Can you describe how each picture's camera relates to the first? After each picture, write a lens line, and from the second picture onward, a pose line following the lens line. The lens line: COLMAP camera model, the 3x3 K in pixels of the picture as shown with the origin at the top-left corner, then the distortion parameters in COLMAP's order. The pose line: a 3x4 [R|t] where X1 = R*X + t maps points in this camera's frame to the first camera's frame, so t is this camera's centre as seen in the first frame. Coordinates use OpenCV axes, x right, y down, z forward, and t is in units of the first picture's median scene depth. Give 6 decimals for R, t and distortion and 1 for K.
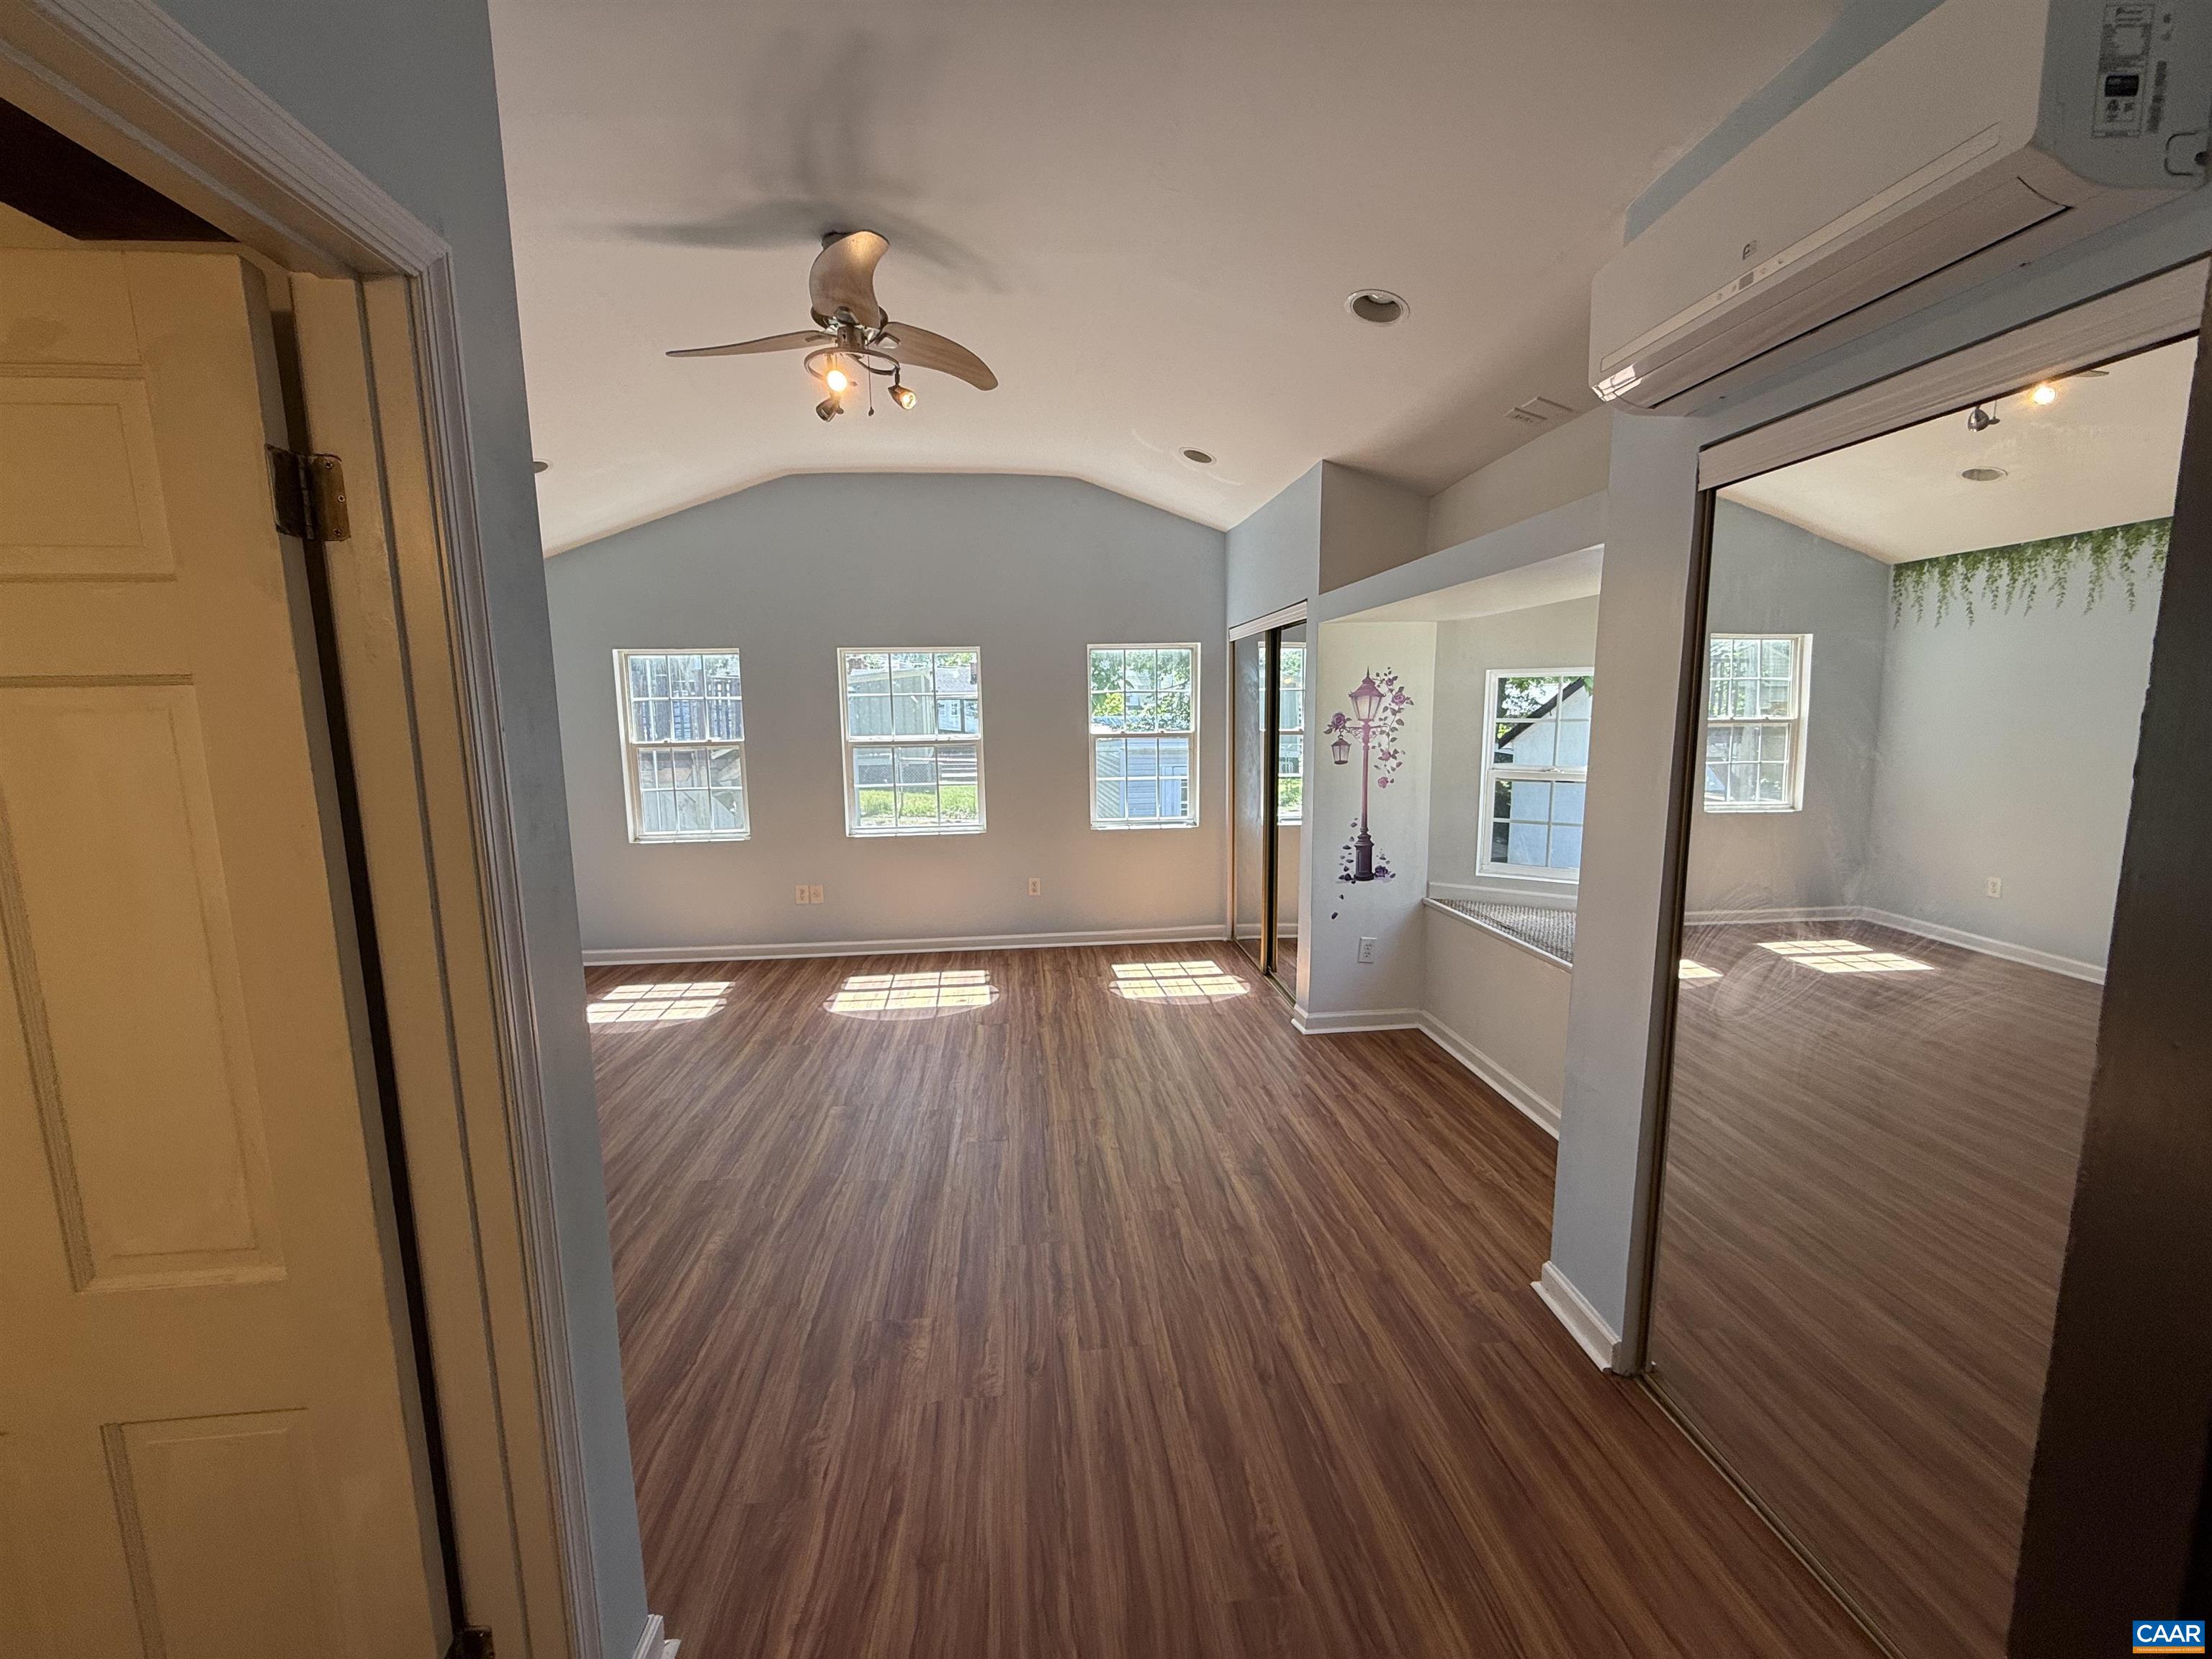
lens RADIAL K [[888.8, 0, 1088.5], [0, 888.8, 833.9], [0, 0, 1]] dist [0.003132, -0.000536]
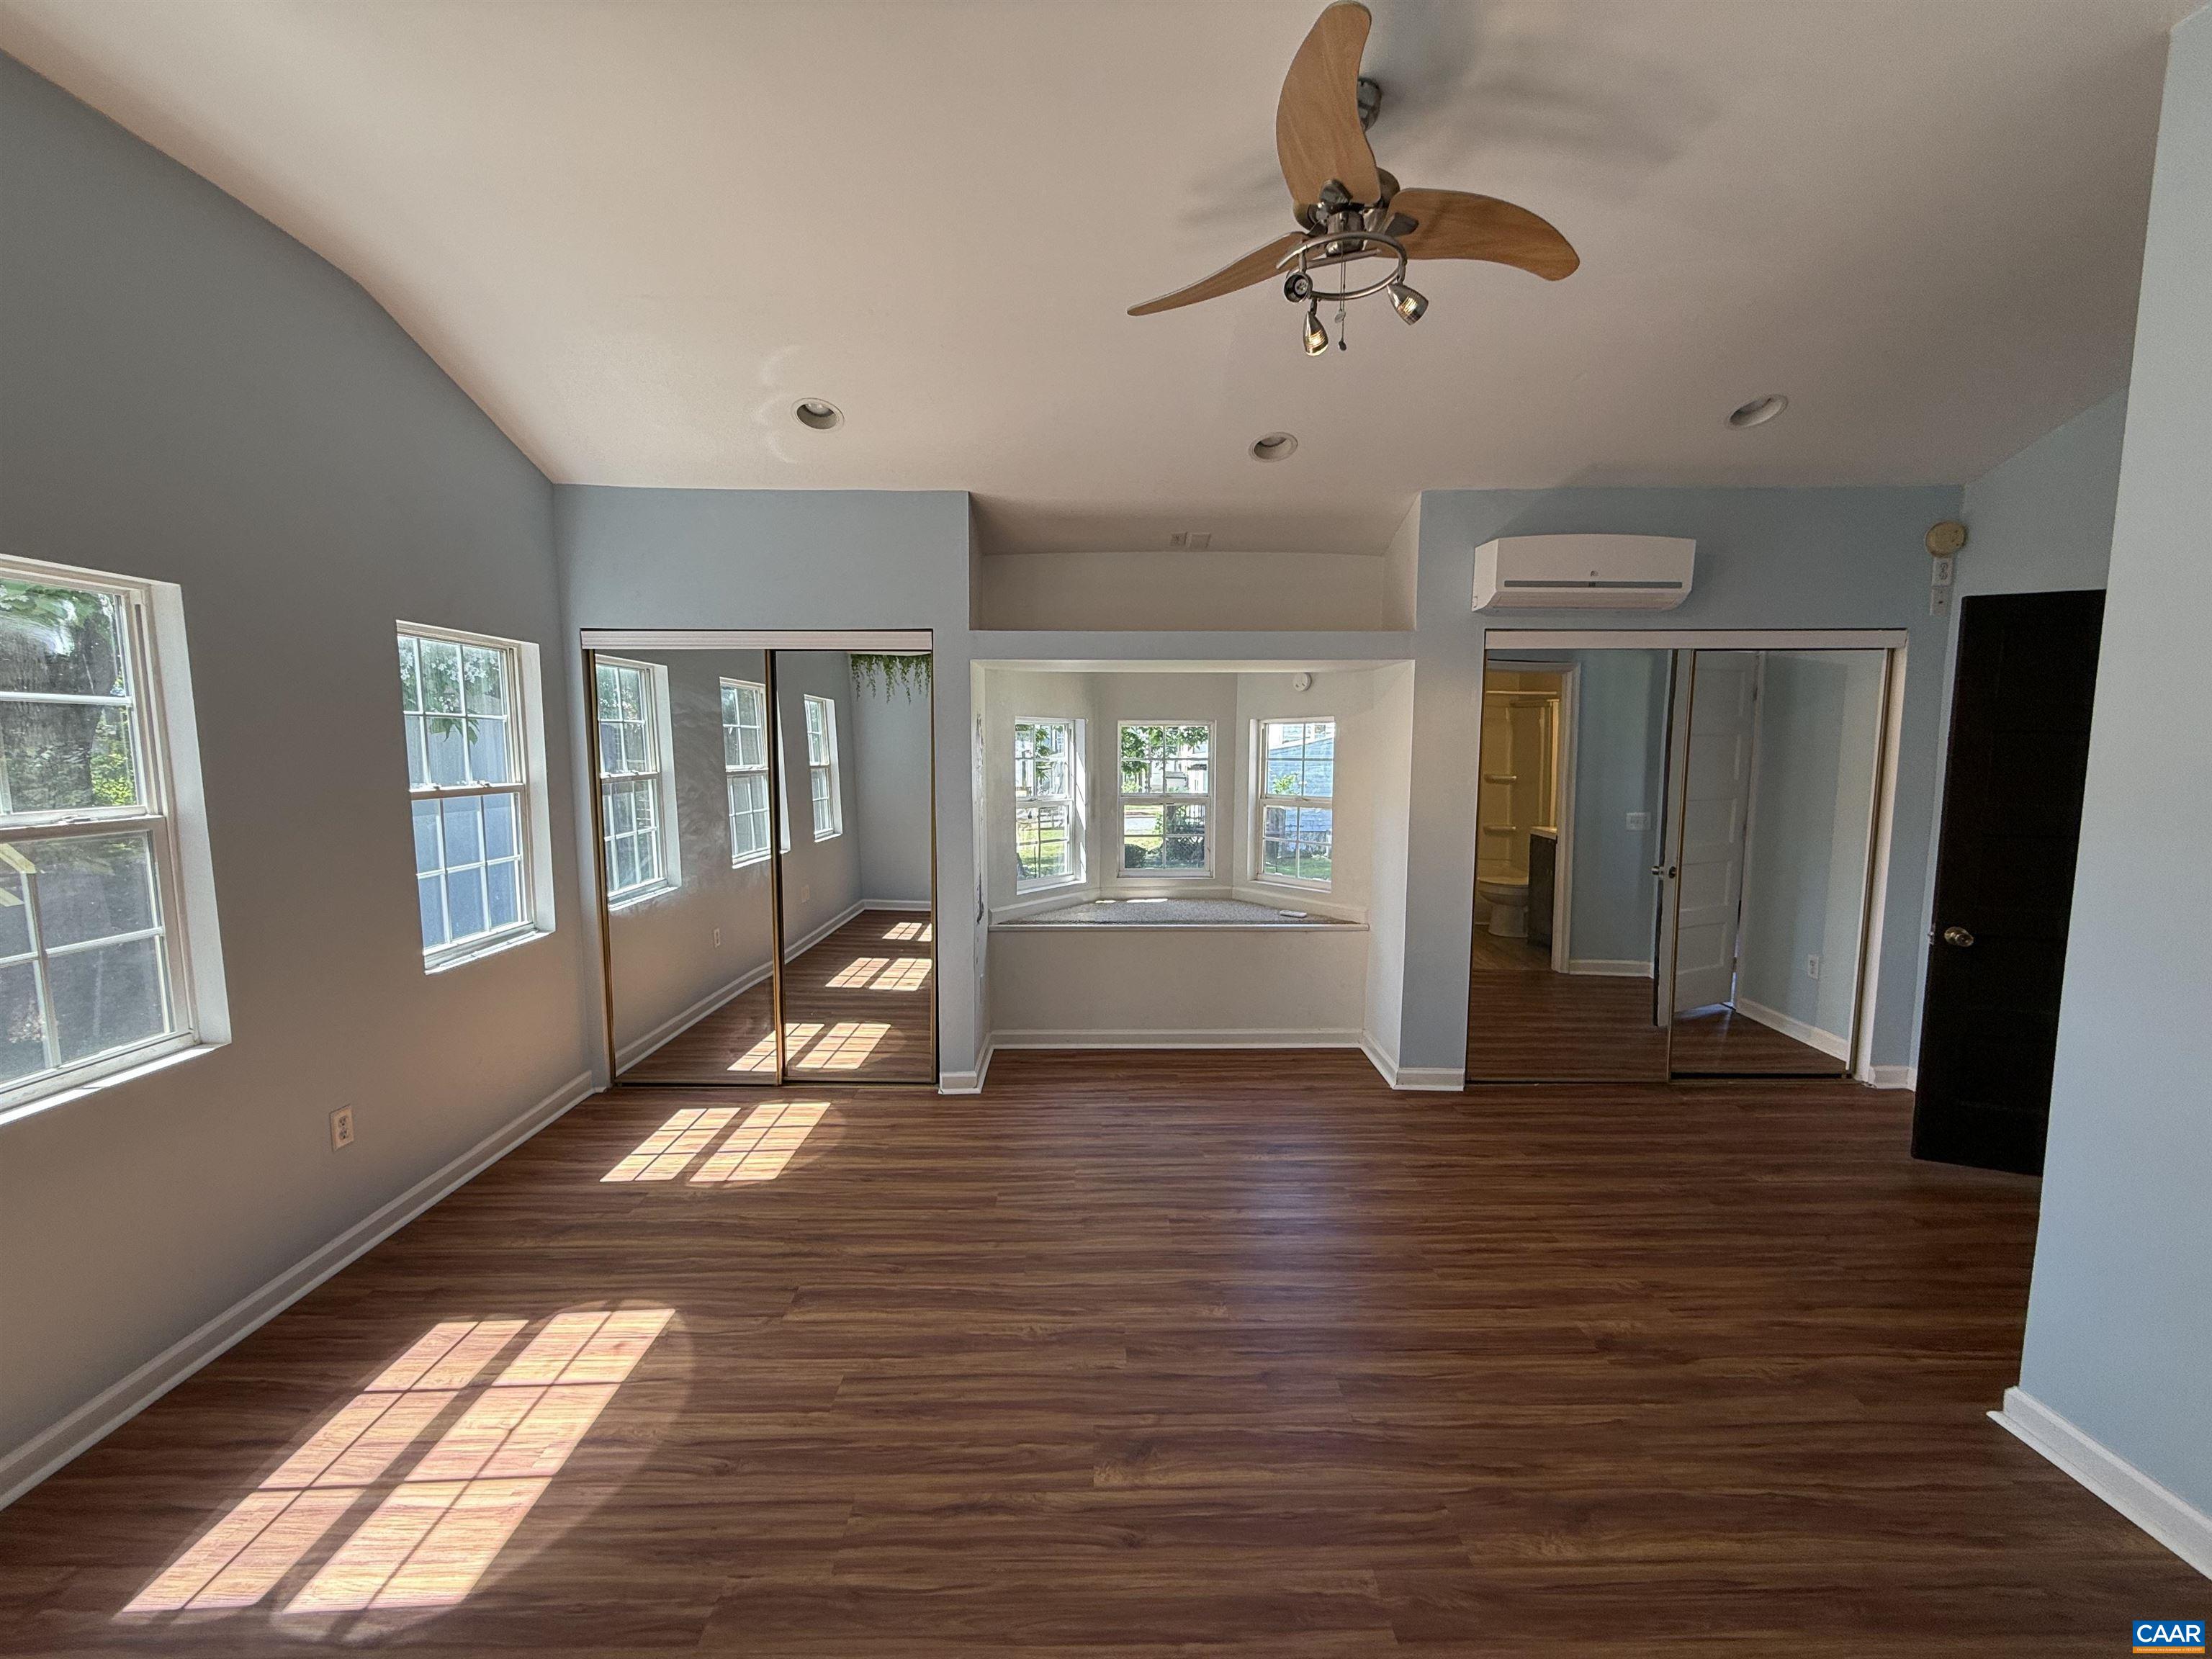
lens RADIAL K [[888.8, 0, 1095.0], [0, 888.8, 837.4], [0, 0, 1]] dist [0.003132, -0.000536]
pose [[0.062981, -0.082009, 0.994640, -0.586565], [0.137385, 0.987843, 0.072750, -0.083541], [-0.988513, 0.132066, 0.073482, 0.683017]]
